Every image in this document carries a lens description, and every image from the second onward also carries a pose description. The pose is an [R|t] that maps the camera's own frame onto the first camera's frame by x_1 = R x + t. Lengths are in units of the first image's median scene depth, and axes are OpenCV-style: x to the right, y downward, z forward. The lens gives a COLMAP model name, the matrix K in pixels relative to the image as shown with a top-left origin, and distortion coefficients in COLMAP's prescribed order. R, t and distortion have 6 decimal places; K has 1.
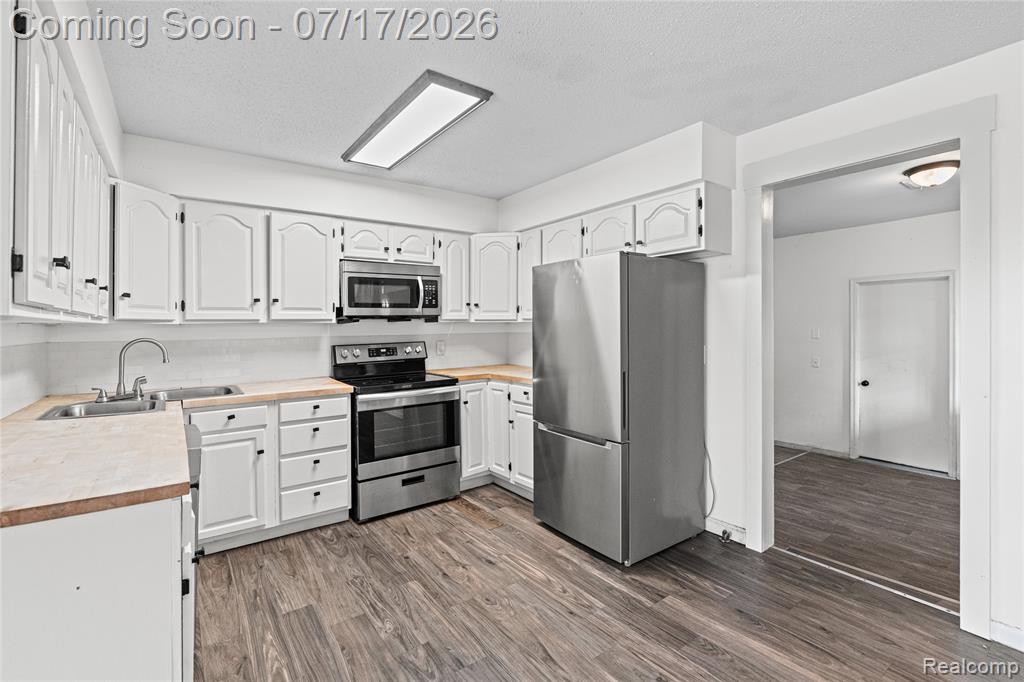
lens RADIAL K [[462.9, 0, 506.8], [0, 462.9, 322.3], [0, 0, 1]] dist [-0.002426, -0.000601]
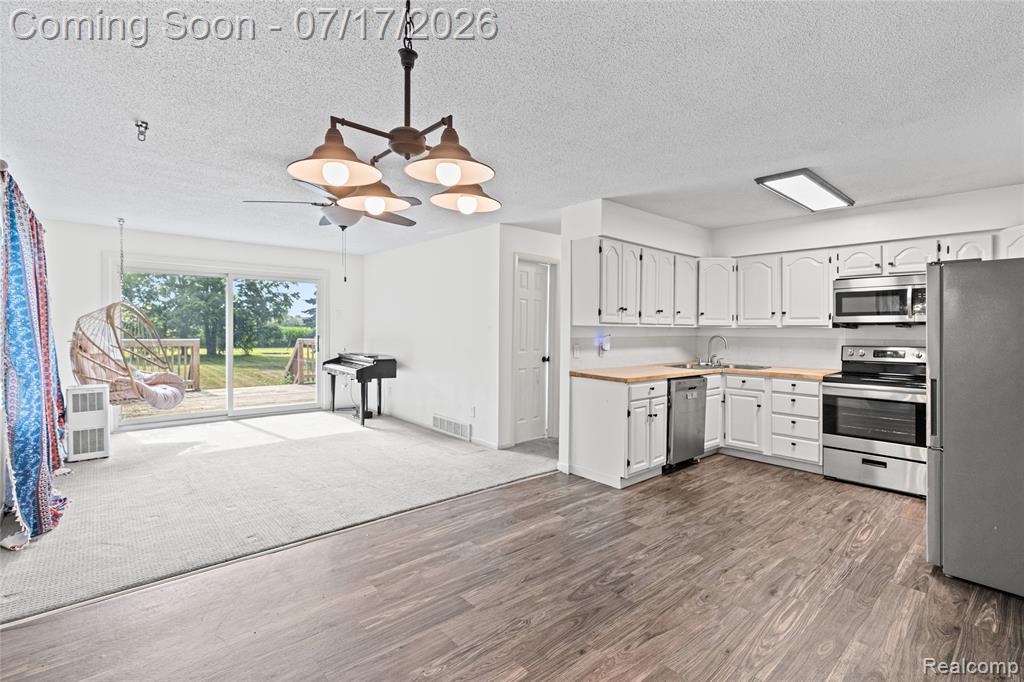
lens RADIAL K [[462.9, 0, 506.8], [0, 462.9, 322.3], [0, 0, 1]] dist [-0.002426, -0.000601]
pose [[0.070483, -0.000291, -0.997513, 1.156894], [-0.000936, 0.999999, -0.000358, -0.018287], [0.997513, 0.000959, 0.070483, -0.017837]]
